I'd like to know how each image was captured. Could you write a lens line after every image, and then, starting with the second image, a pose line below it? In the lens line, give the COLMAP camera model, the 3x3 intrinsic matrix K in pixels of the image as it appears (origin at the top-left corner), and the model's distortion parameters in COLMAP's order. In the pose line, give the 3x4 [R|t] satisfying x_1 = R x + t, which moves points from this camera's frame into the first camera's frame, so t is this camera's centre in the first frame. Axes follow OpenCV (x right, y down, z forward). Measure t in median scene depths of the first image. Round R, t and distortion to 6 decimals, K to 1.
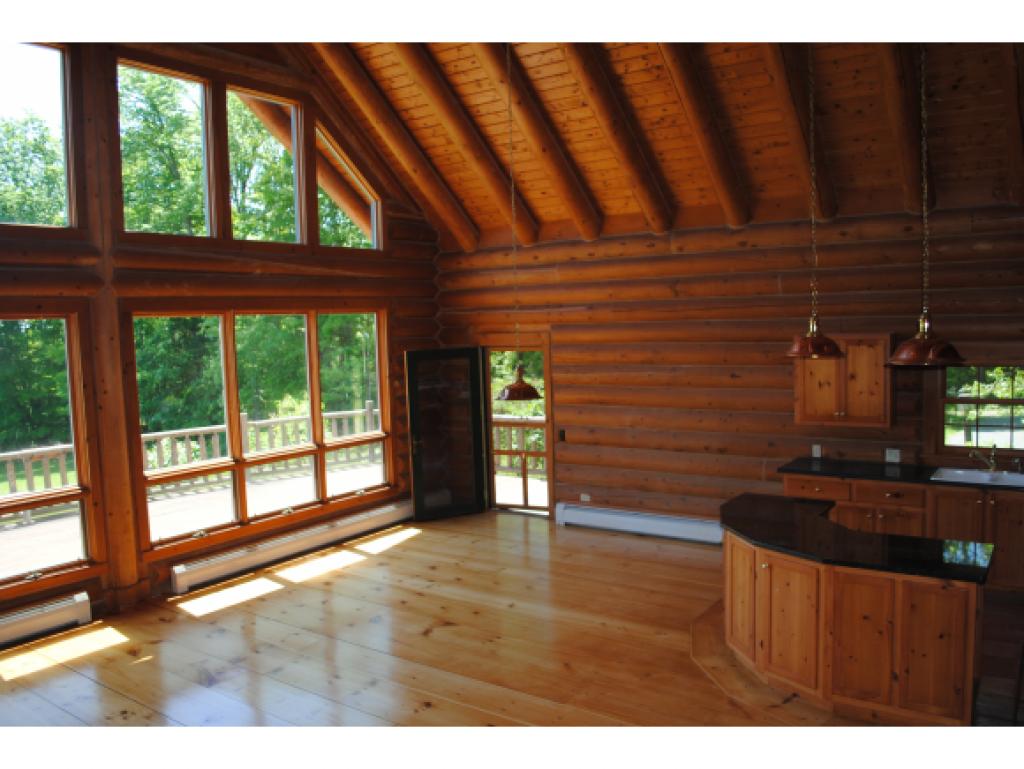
lens RADIAL K [[827.1, 0, 512.0], [0, 827.1, 384.5], [0, 0, 1]] dist [-0.074357, 0.008697]
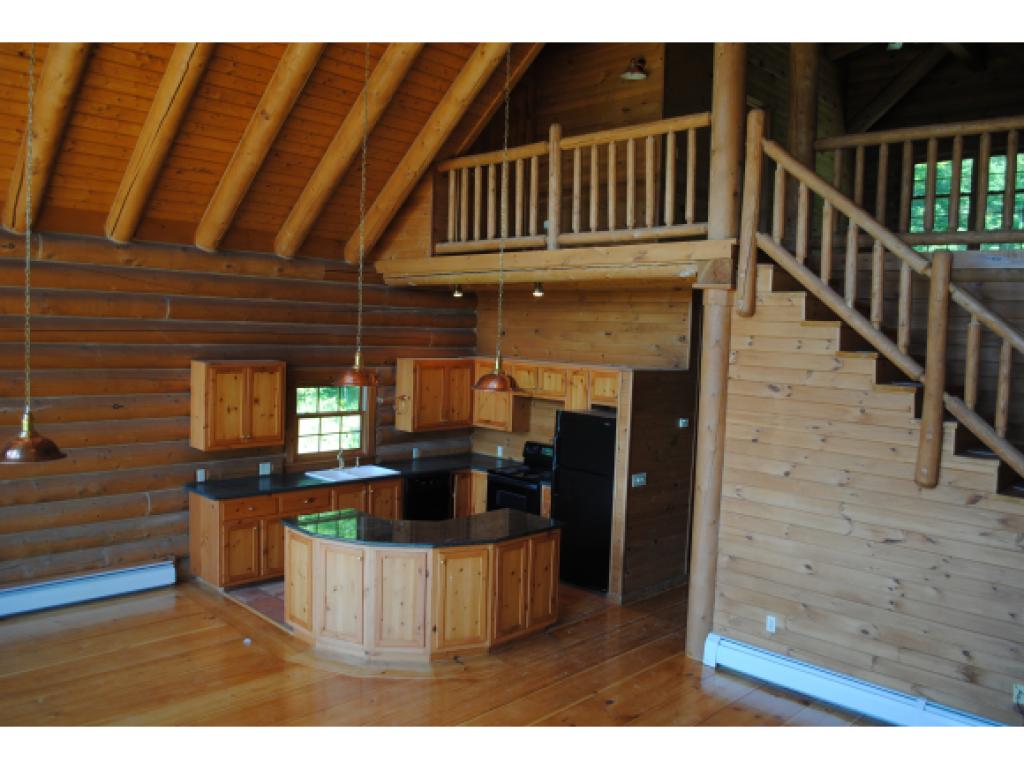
lens RADIAL K [[827.1, 0, 512.0], [0, 827.1, 384.5], [0, 0, 1]] dist [-0.074357, 0.008697]
pose [[0.148696, -0.034921, 0.988266, -0.602486], [0.035652, 0.998916, 0.029933, -0.050914], [-0.988240, 0.030783, 0.149780, 0.488332]]
